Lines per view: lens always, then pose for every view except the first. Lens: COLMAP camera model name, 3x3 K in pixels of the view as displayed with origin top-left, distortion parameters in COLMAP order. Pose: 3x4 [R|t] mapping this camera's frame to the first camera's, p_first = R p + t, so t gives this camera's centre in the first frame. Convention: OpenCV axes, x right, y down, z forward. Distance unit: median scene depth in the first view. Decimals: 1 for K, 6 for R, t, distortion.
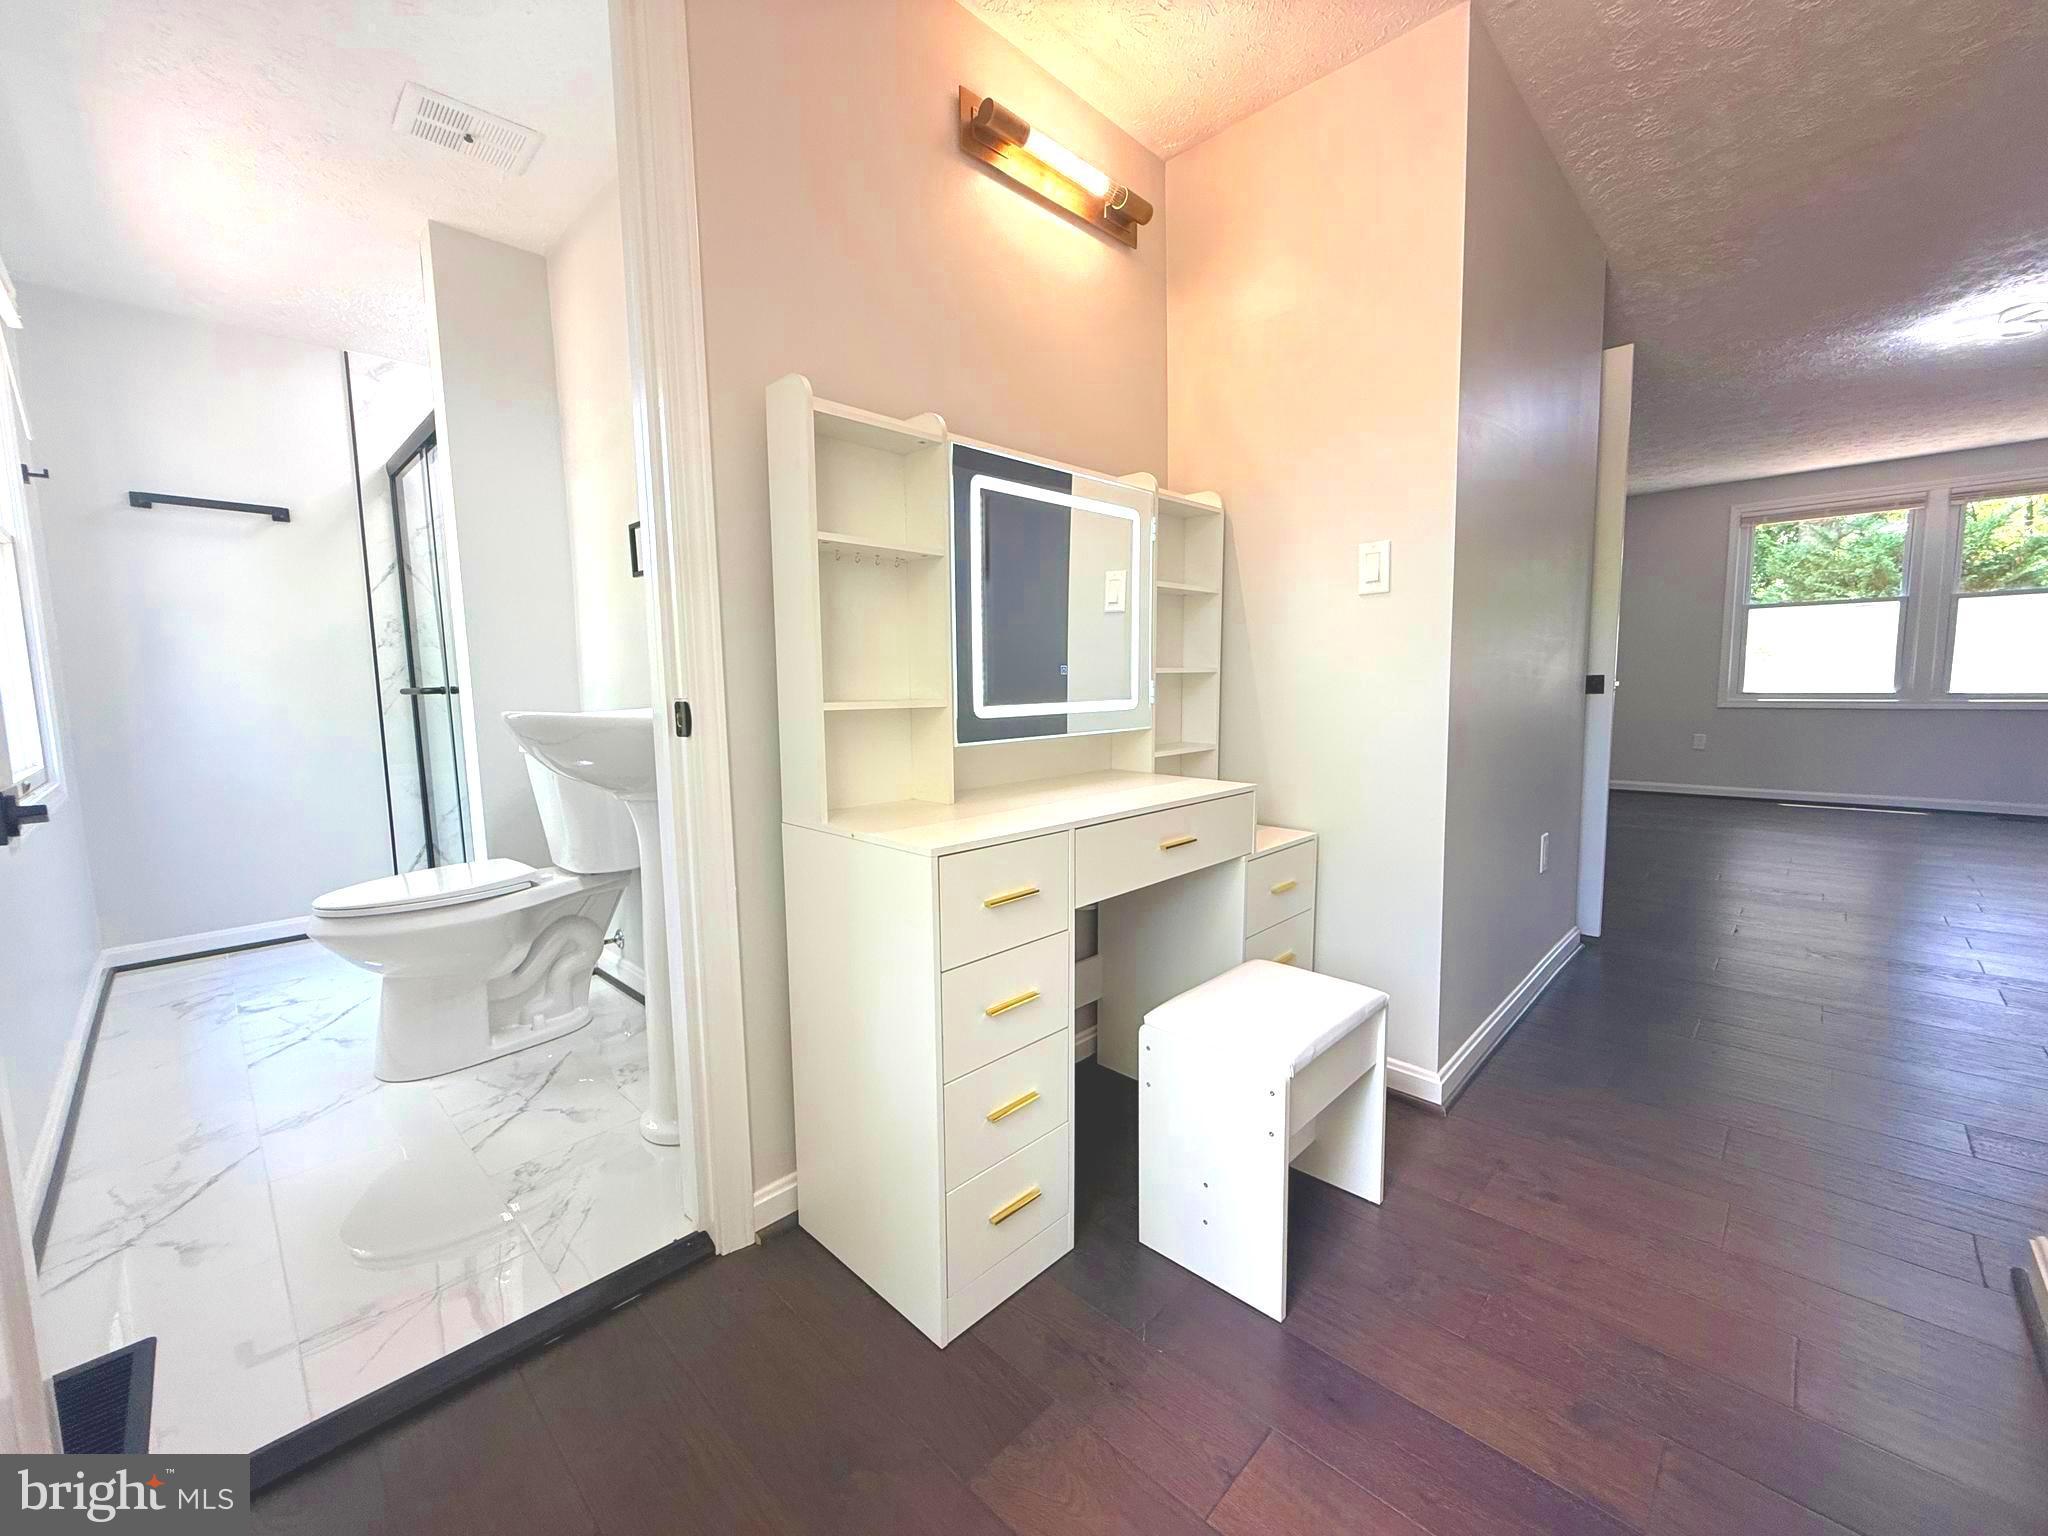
lens RADIAL K [[820.3, 0, 1033.9], [0, 820.3, 768.4], [0, 0, 1]] dist [0.001256, 0.001129]
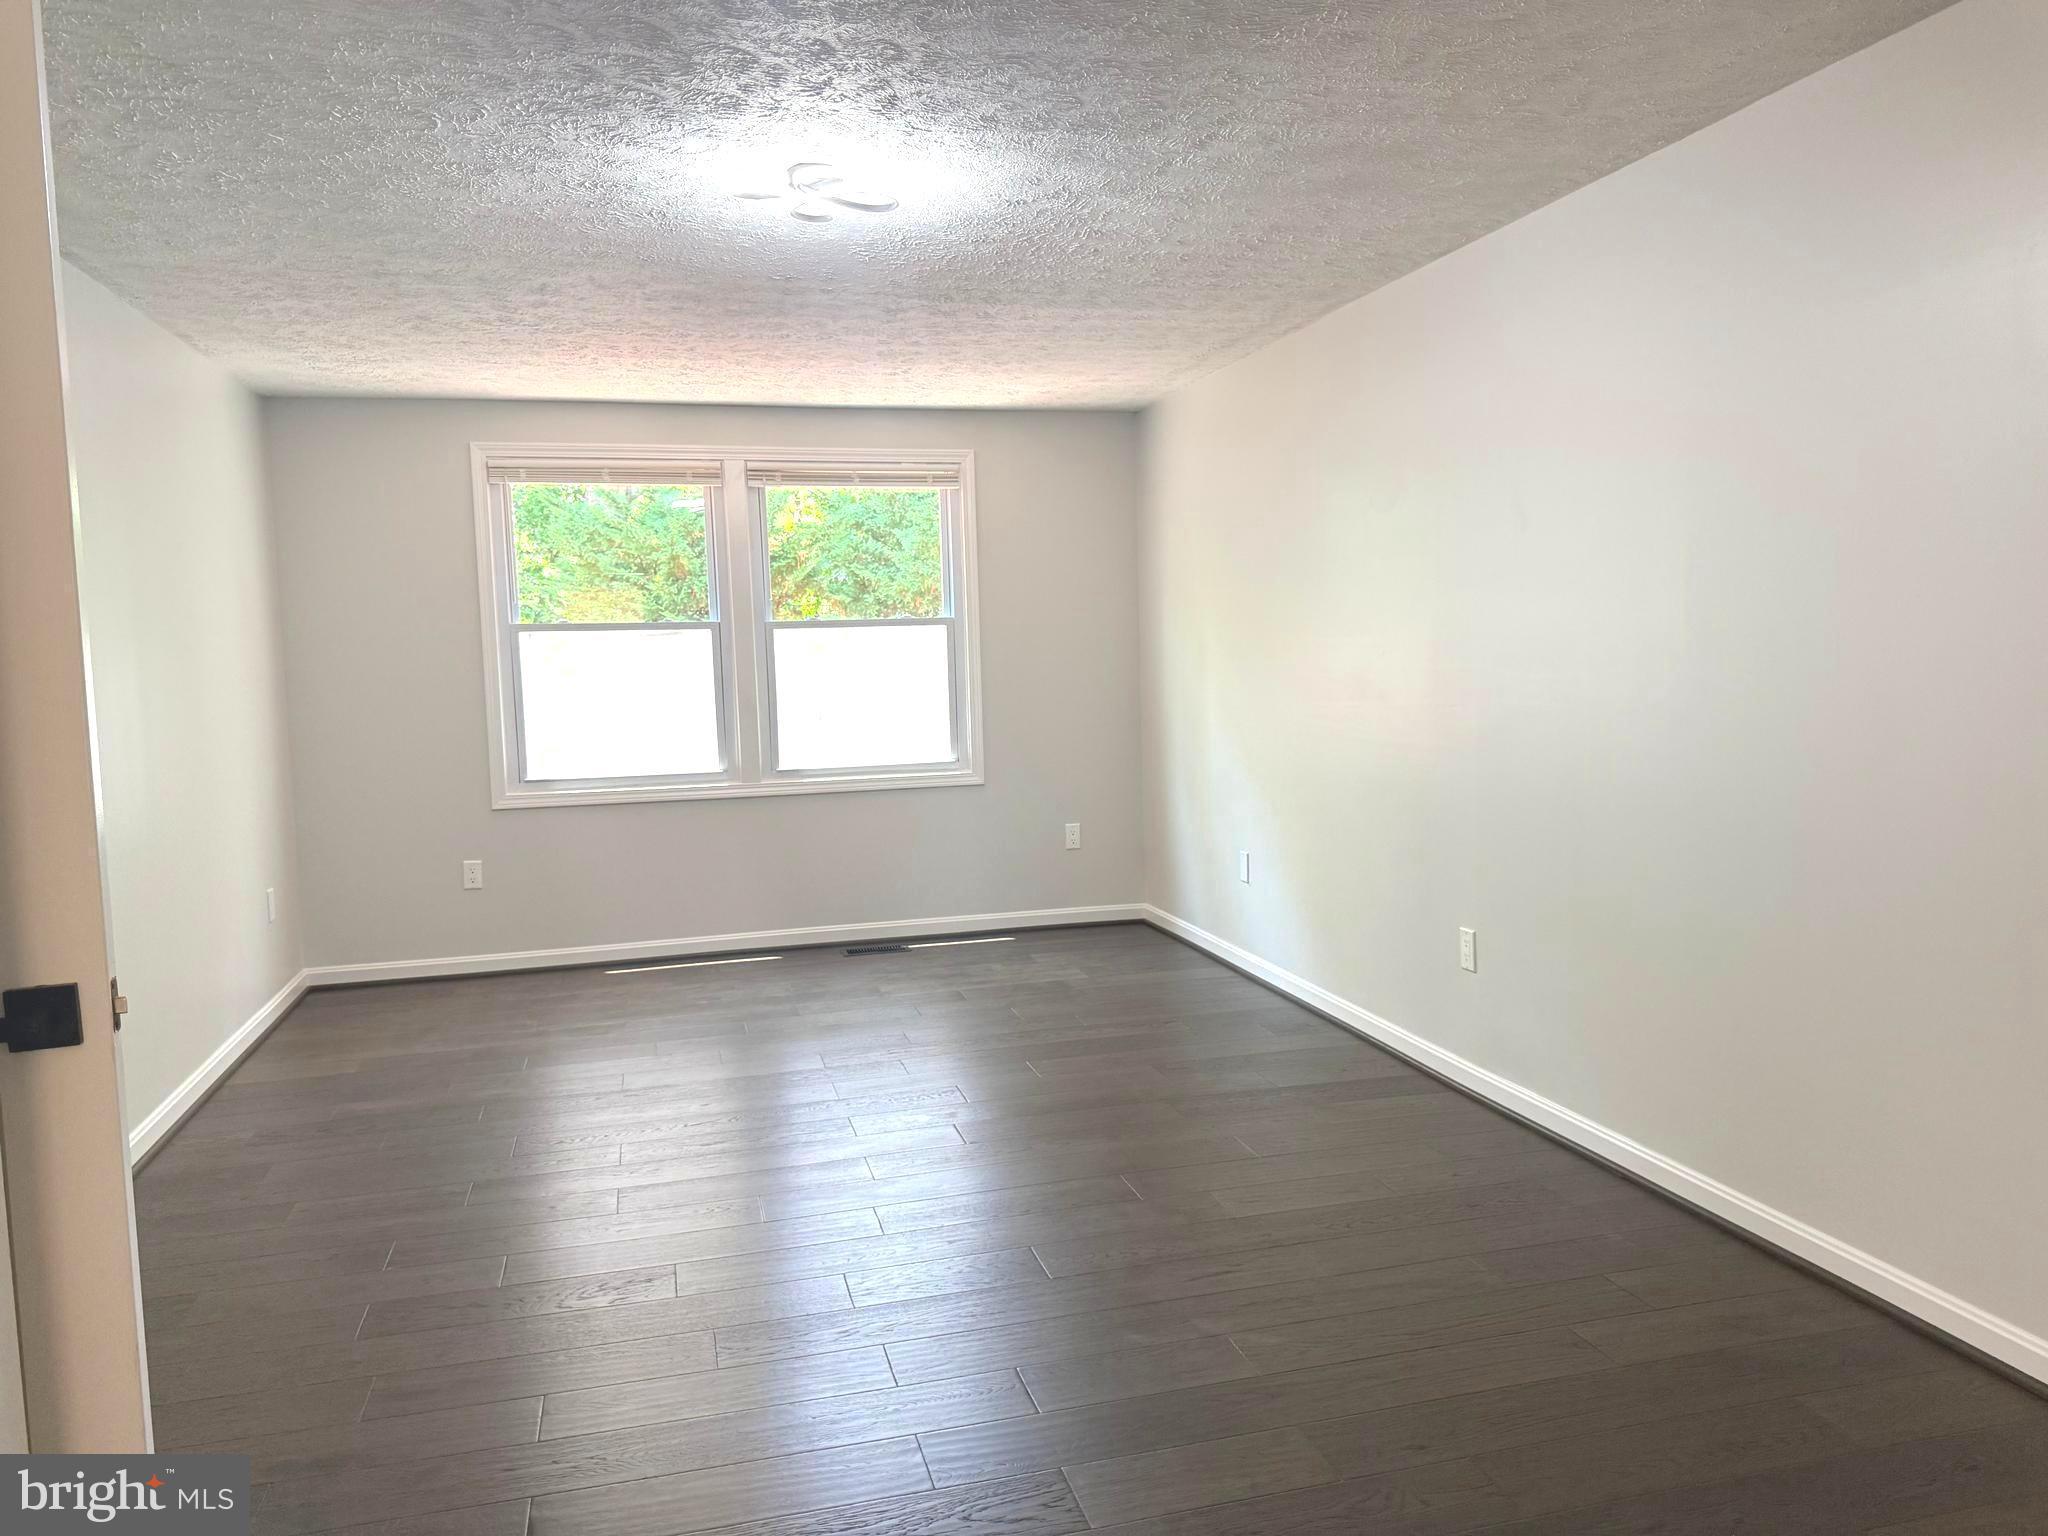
lens RADIAL K [[1437.4, 0, 1024.1], [0, 1437.4, 767.9], [0, 0, 1]] dist [0.030305, -0.004032]
pose [[0.519229, -0.069387, 0.851814, 0.232434], [0.110749, 0.993757, 0.013441, -0.086380], [-0.847429, 0.087359, 0.523672, 0.229554]]
